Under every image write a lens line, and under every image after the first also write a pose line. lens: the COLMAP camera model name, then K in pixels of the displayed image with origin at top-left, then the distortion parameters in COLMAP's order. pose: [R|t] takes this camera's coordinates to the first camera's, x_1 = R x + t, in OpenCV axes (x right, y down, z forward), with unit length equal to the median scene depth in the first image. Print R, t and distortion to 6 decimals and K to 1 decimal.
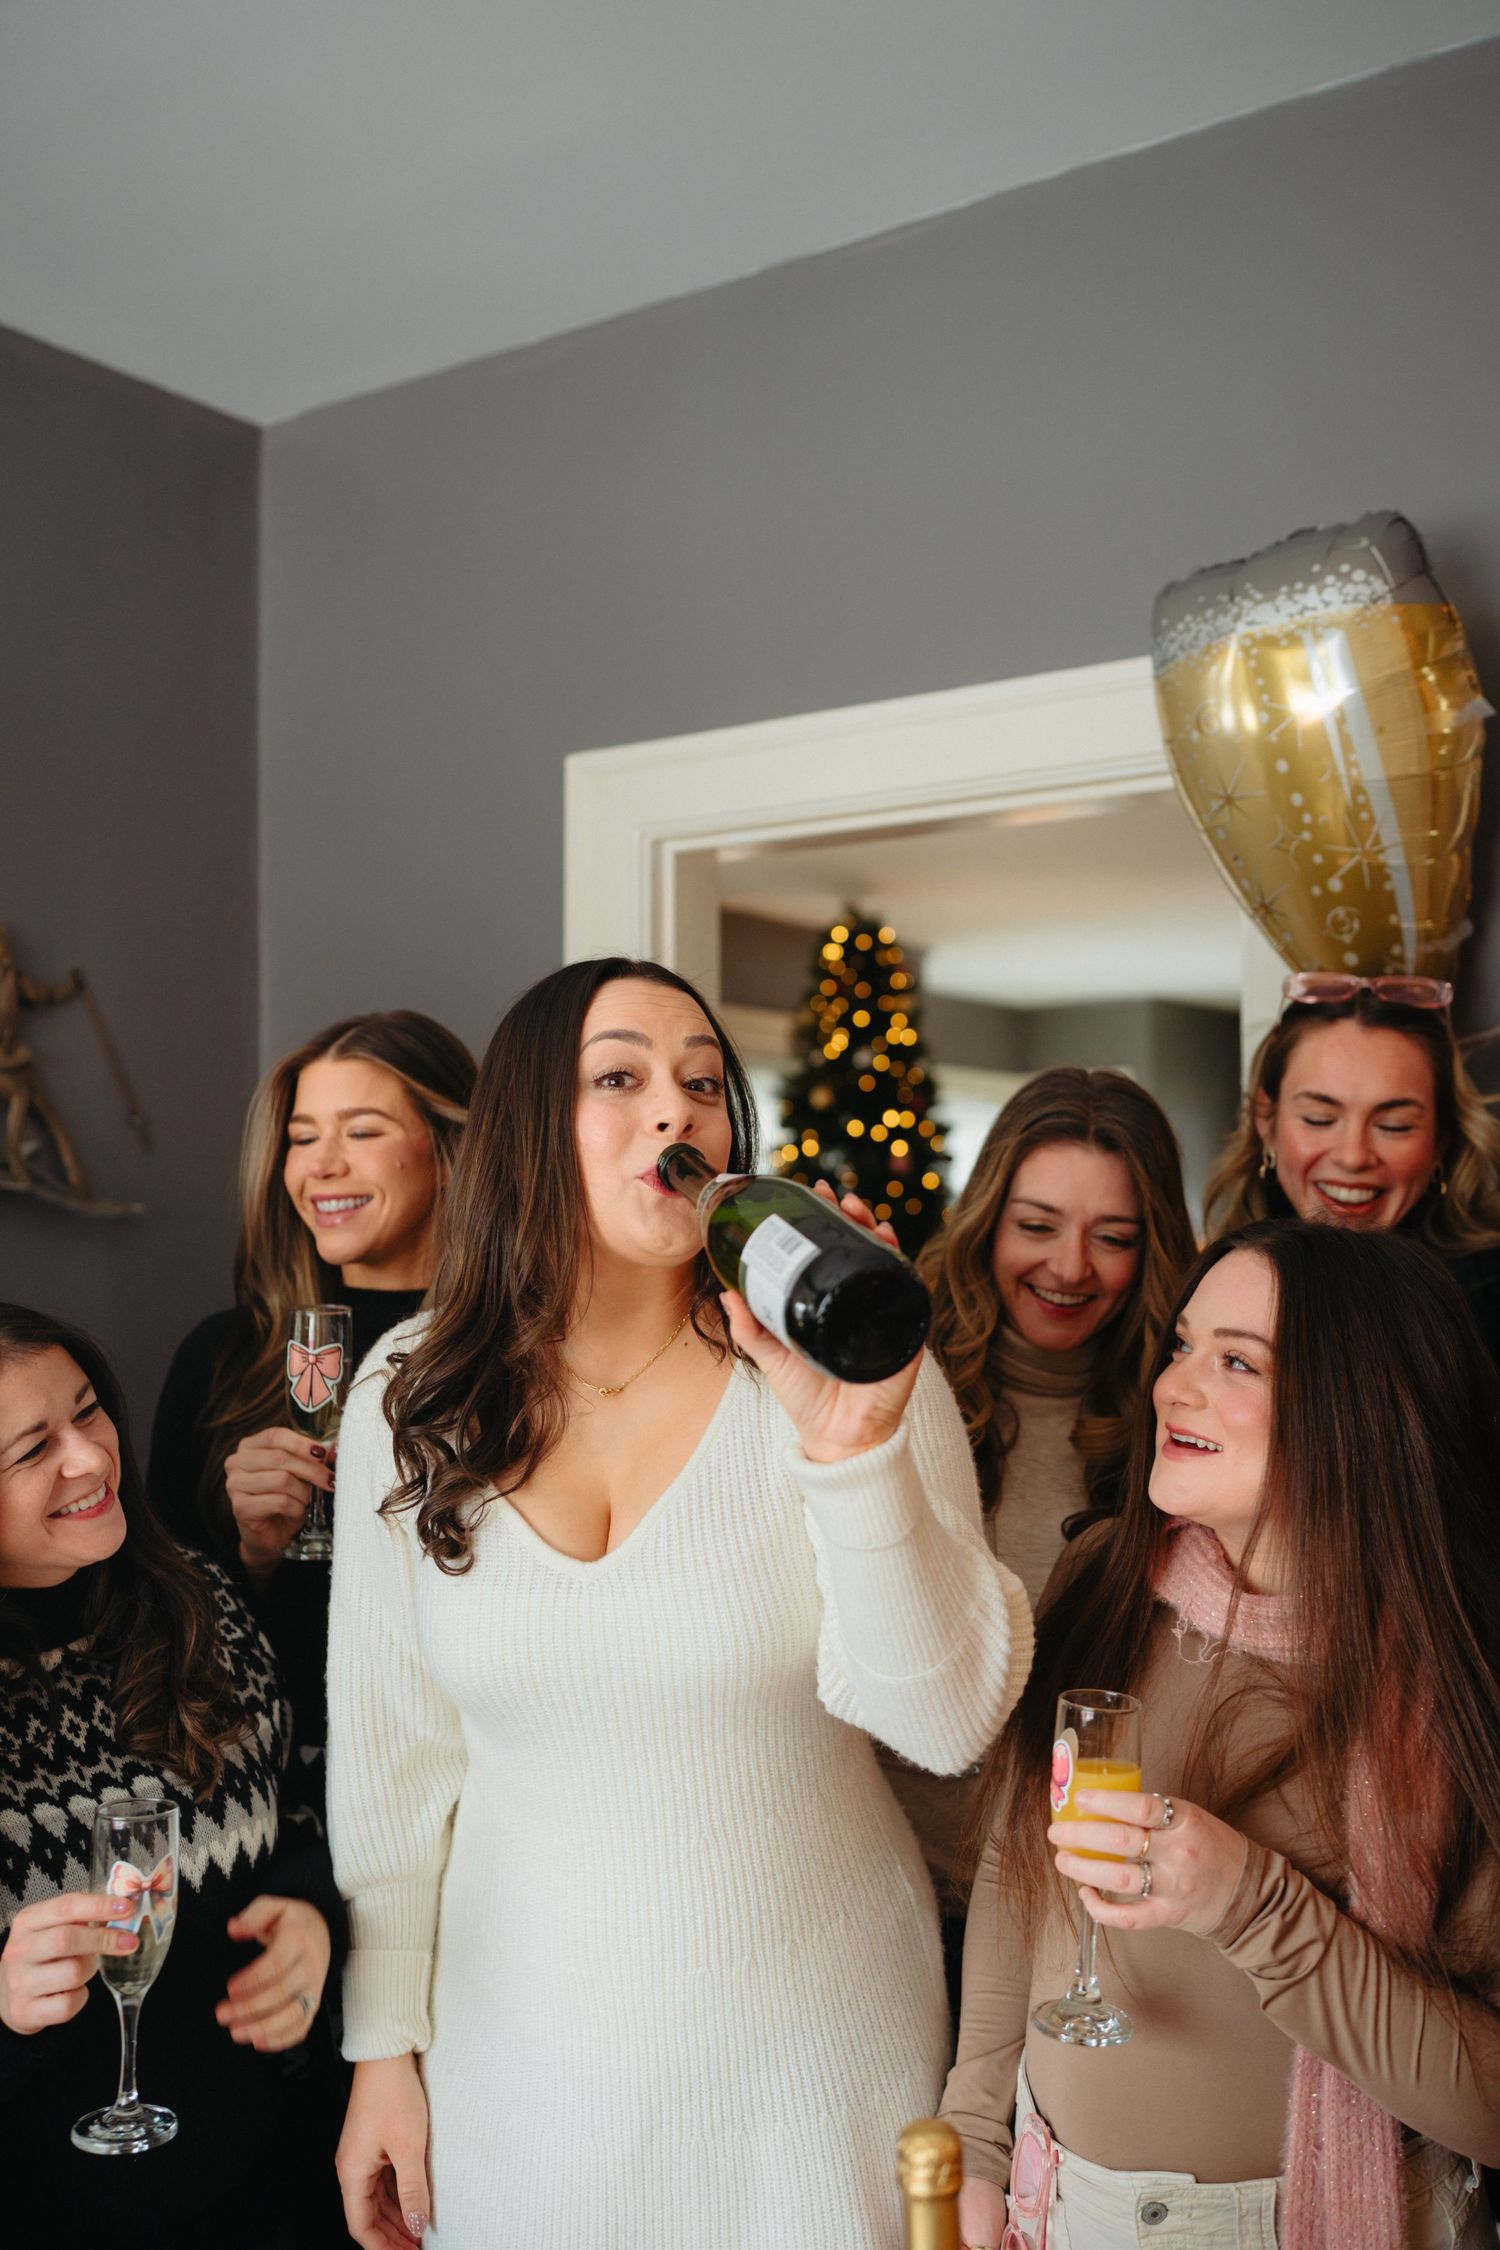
lens RADIAL K [[2226.1, 0, 750.0], [0, 2226.1, 1125.0], [0, 0, 1]] dist [0.015925, 0.009539]
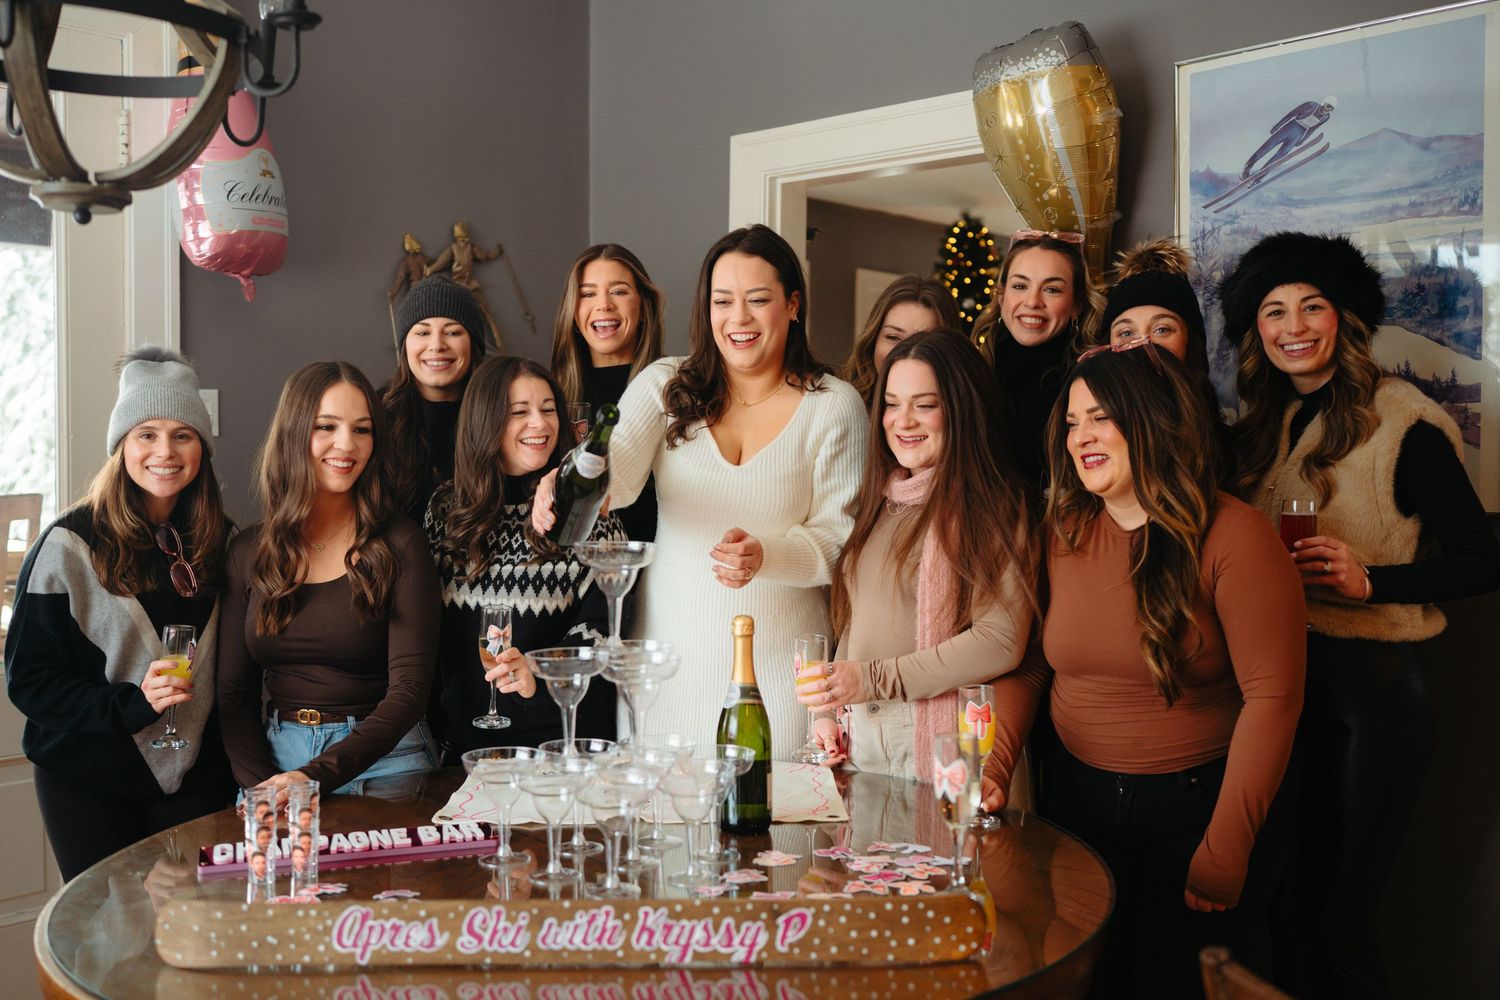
lens RADIAL K [[1515.2, 0, 750.0], [0, 1515.2, 500.0], [0, 0, 1]] dist [-0.009165, -0.007153]
pose [[0.987863, 0.021359, -0.153853, 0.211658], [-0.008083, 0.996227, 0.086405, 0.062124], [0.155118, -0.084113, 0.984309, -0.525167]]
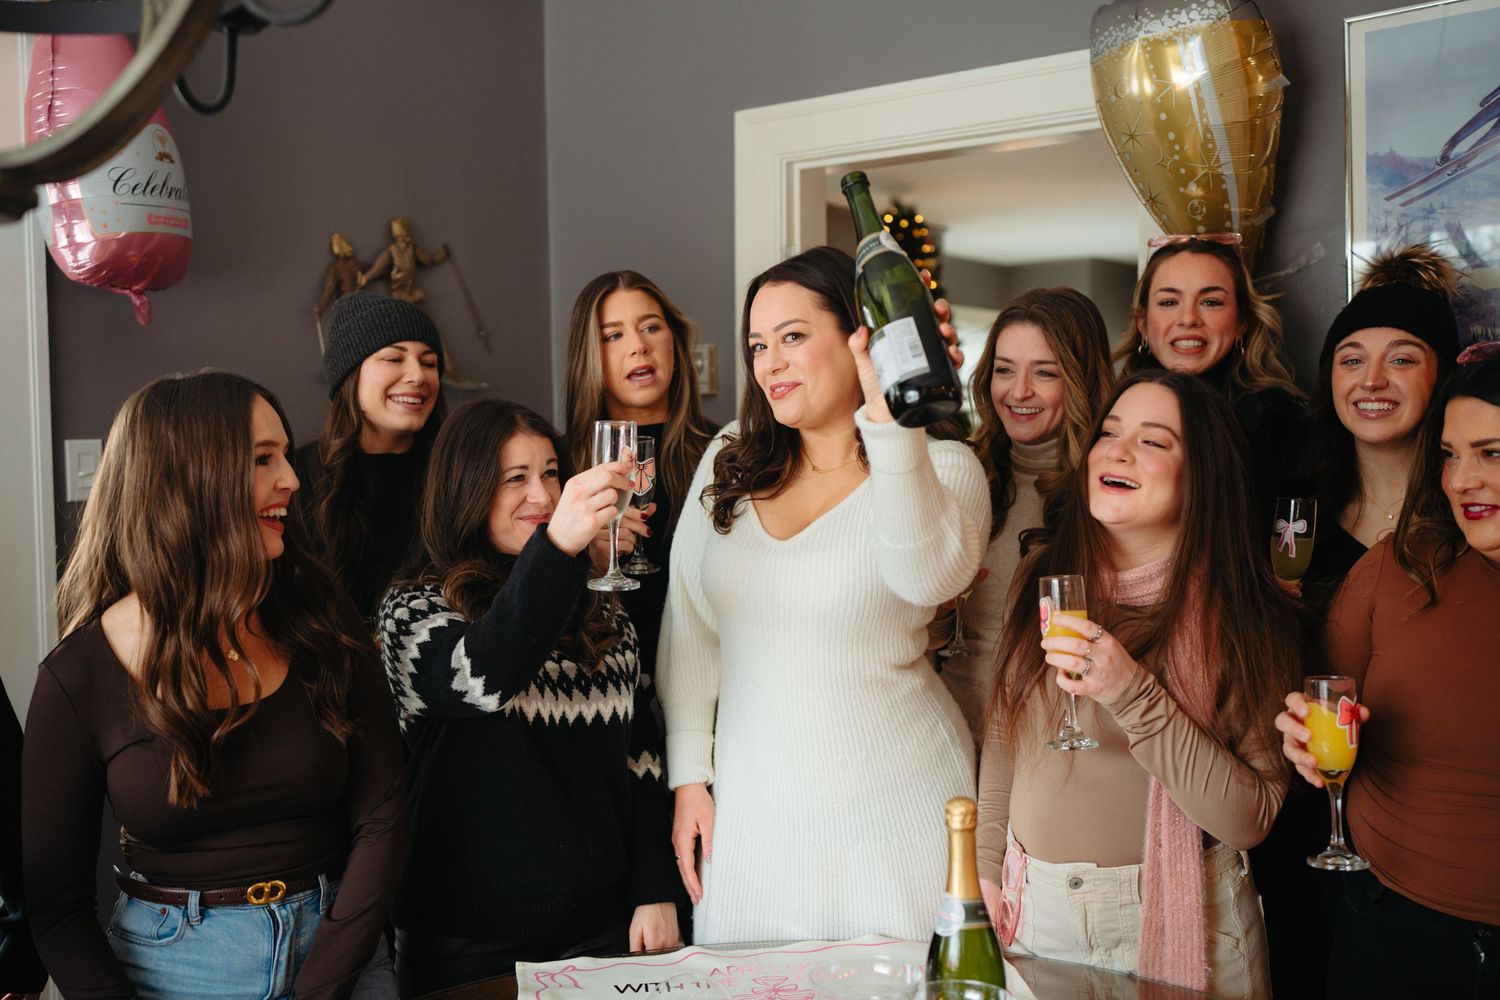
lens RADIAL K [[1484.5, 0, 750.0], [0, 1484.5, 500.0], [0, 0, 1]] dist [-0.010584, -0.005626]
pose [[0.999046, -0.002123, -0.043617, -0.031804], [0.006494, 0.994934, 0.100322, 0.017030], [0.043183, -0.100510, 0.993999, -0.182180]]
